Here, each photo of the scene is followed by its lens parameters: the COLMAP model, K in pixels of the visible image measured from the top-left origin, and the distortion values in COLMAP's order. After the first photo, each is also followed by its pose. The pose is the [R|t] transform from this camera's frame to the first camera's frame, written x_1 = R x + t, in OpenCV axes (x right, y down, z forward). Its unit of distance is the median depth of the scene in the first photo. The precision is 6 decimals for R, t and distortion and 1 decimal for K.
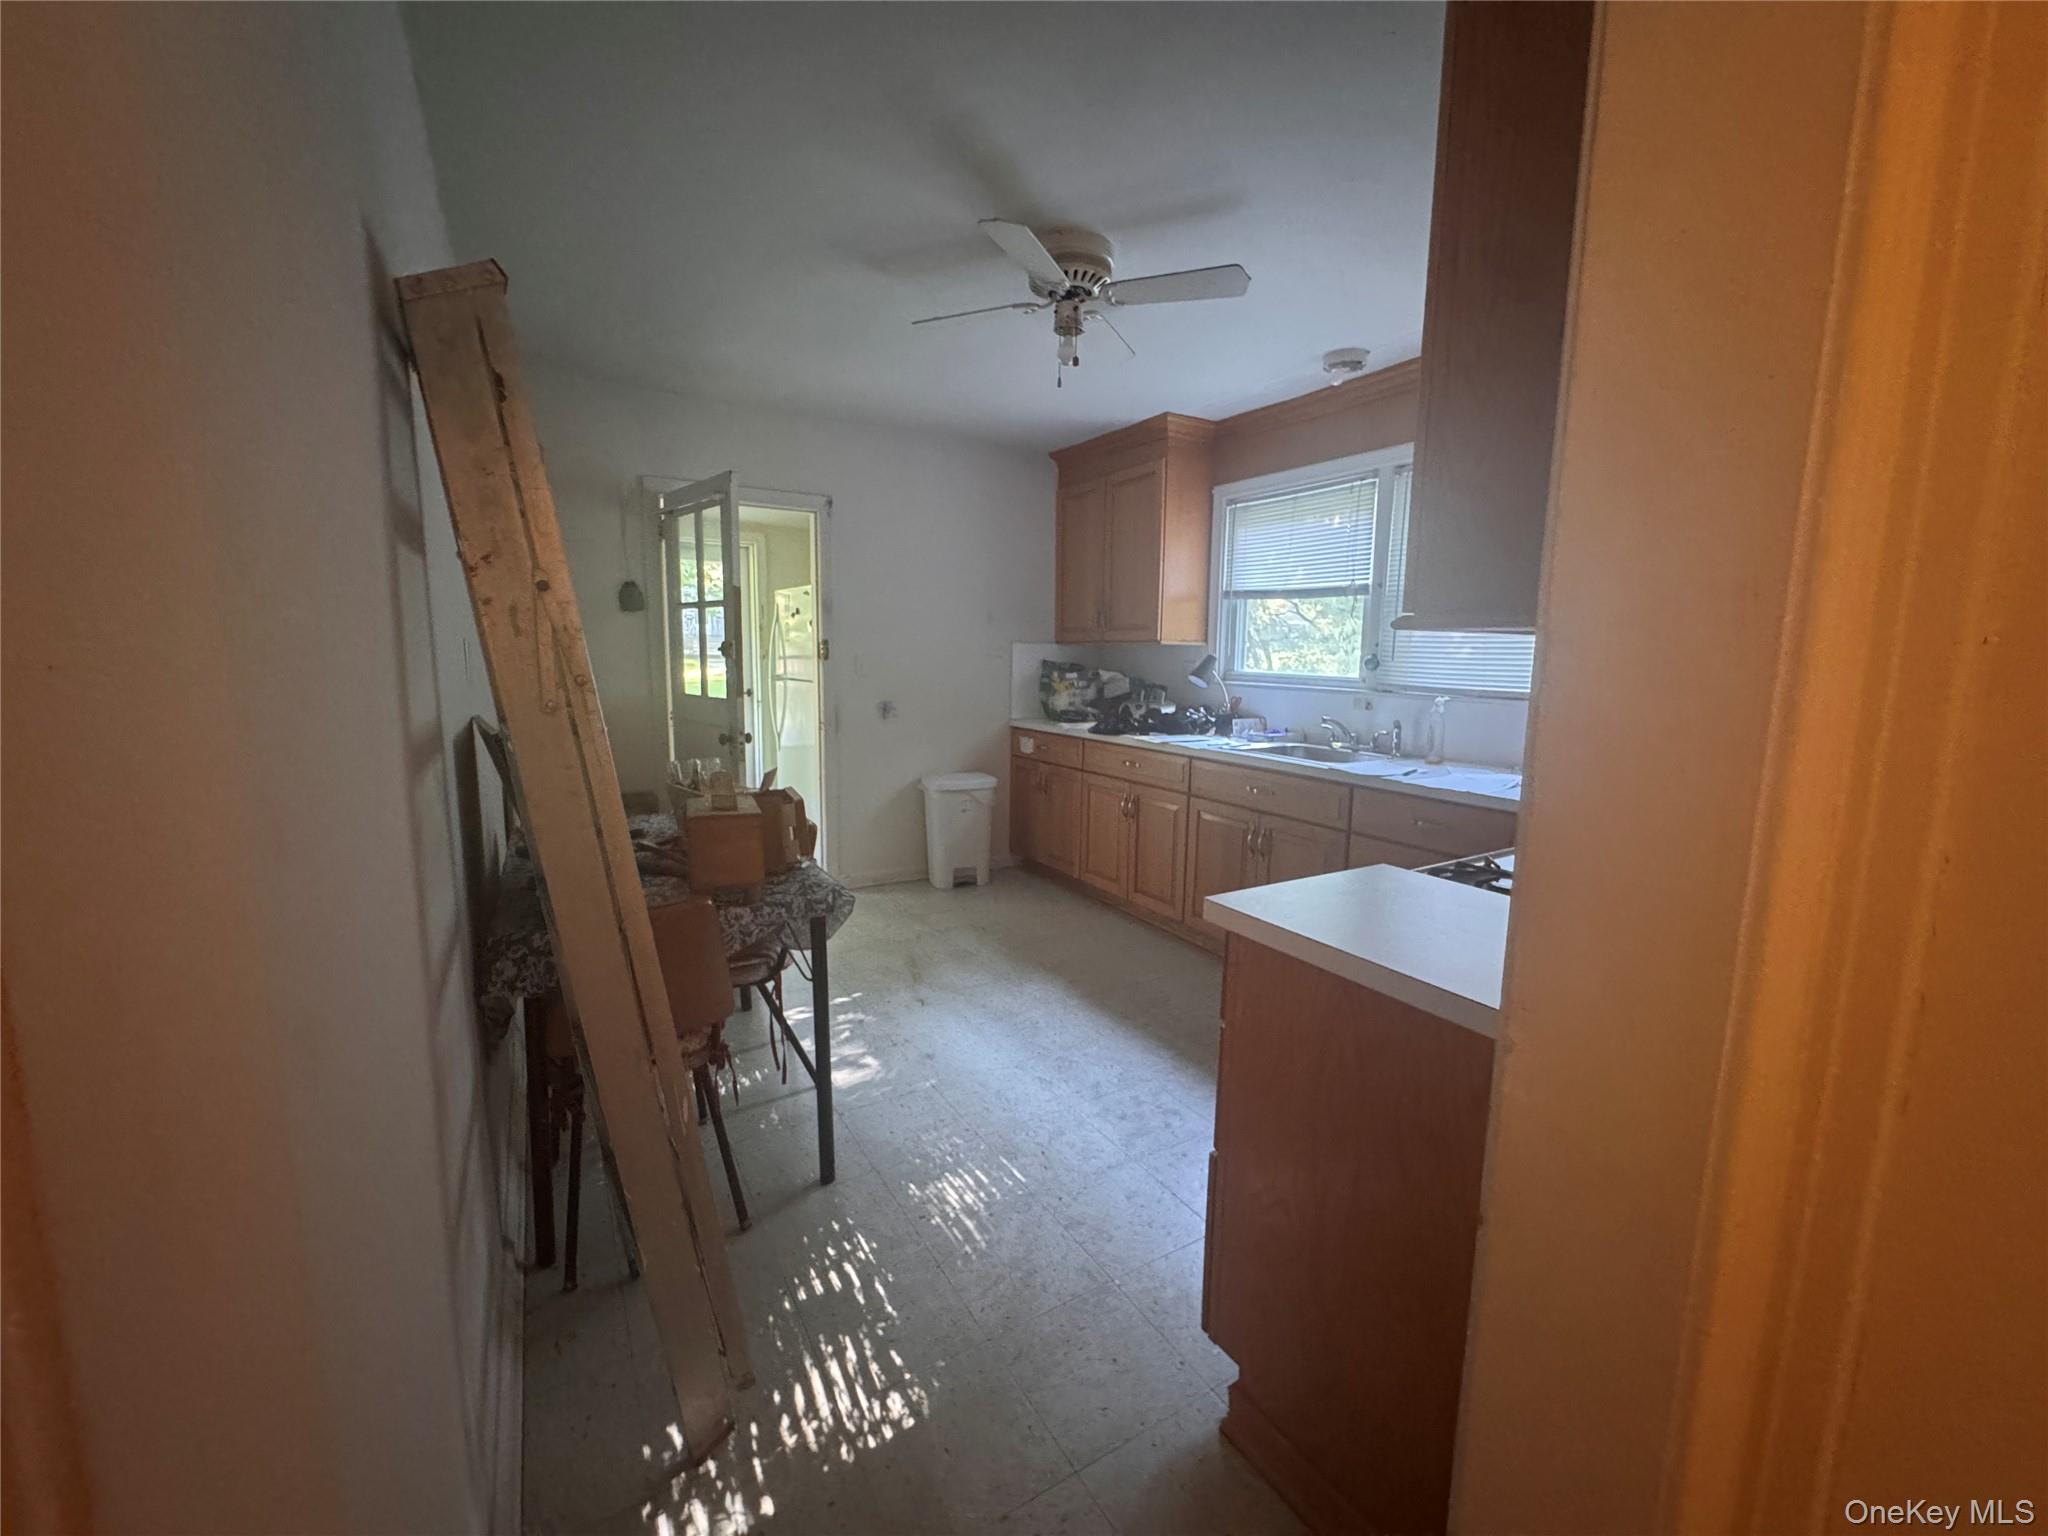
lens RADIAL K [[823.5, 0, 1024.0], [0, 823.5, 768.0], [0, 0, 1]] dist [-0.005498, 0.000851]
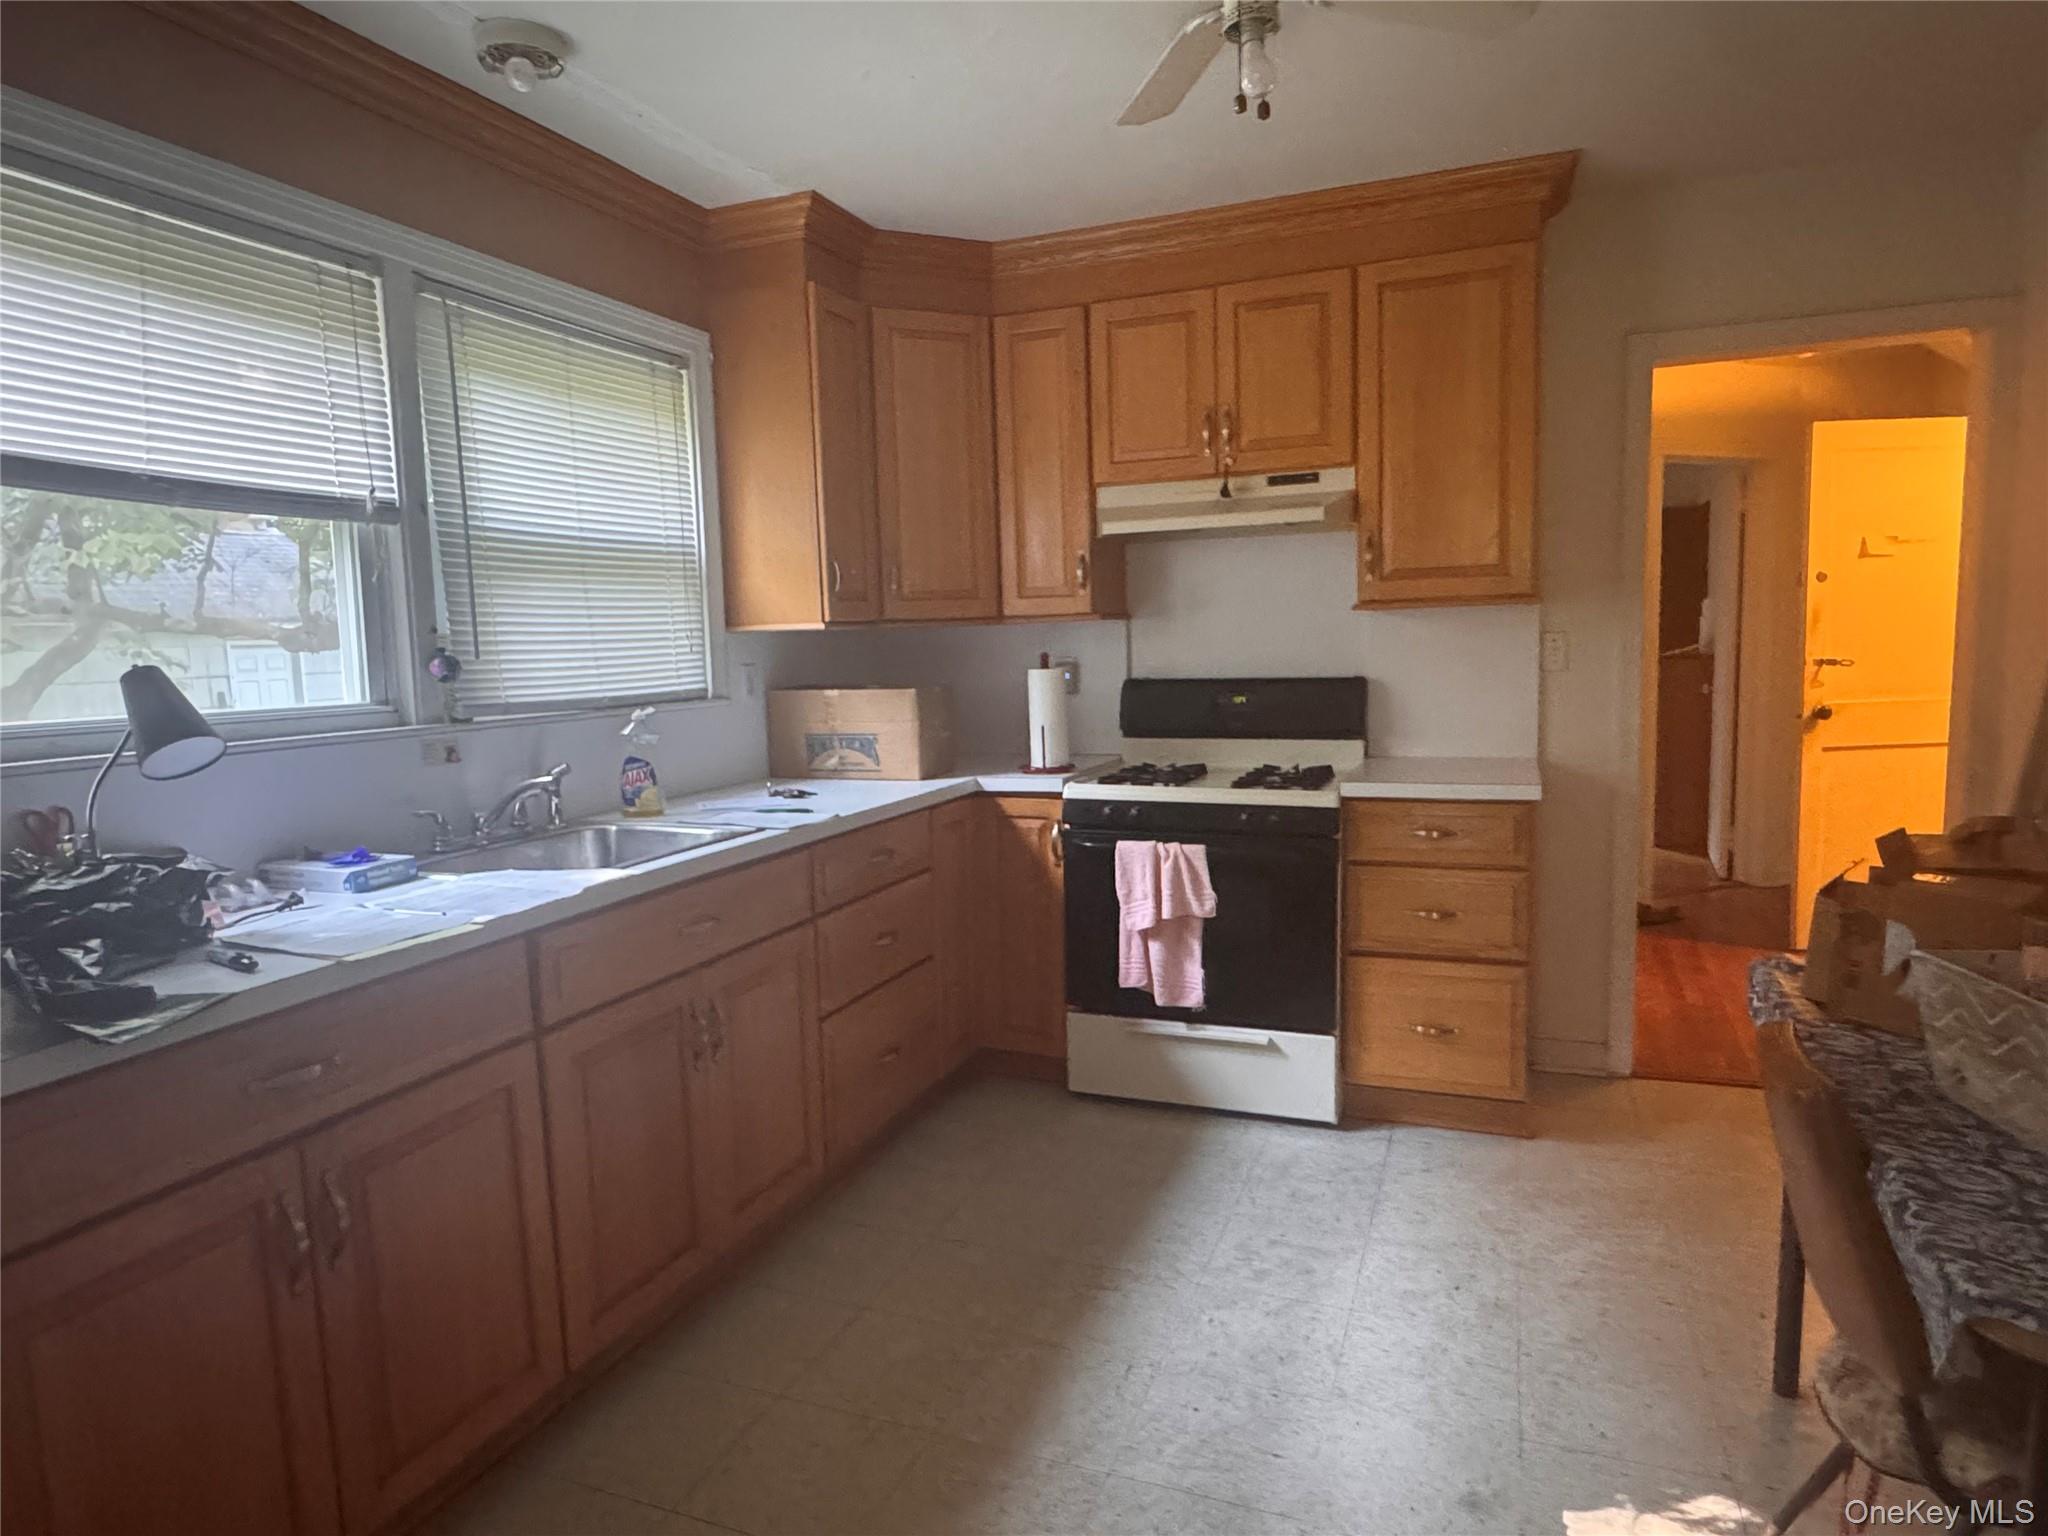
lens RADIAL K [[1224.6, 0, 1024.0], [0, 1224.6, 768.0], [0, 0, 1]] dist [-0.001099, -0.000202]
pose [[-0.606314, -0.085269, 0.790640, -0.379707], [0.131350, 0.969840, 0.205323, -0.179989], [-0.784302, 0.228341, -0.576828, 1.206629]]
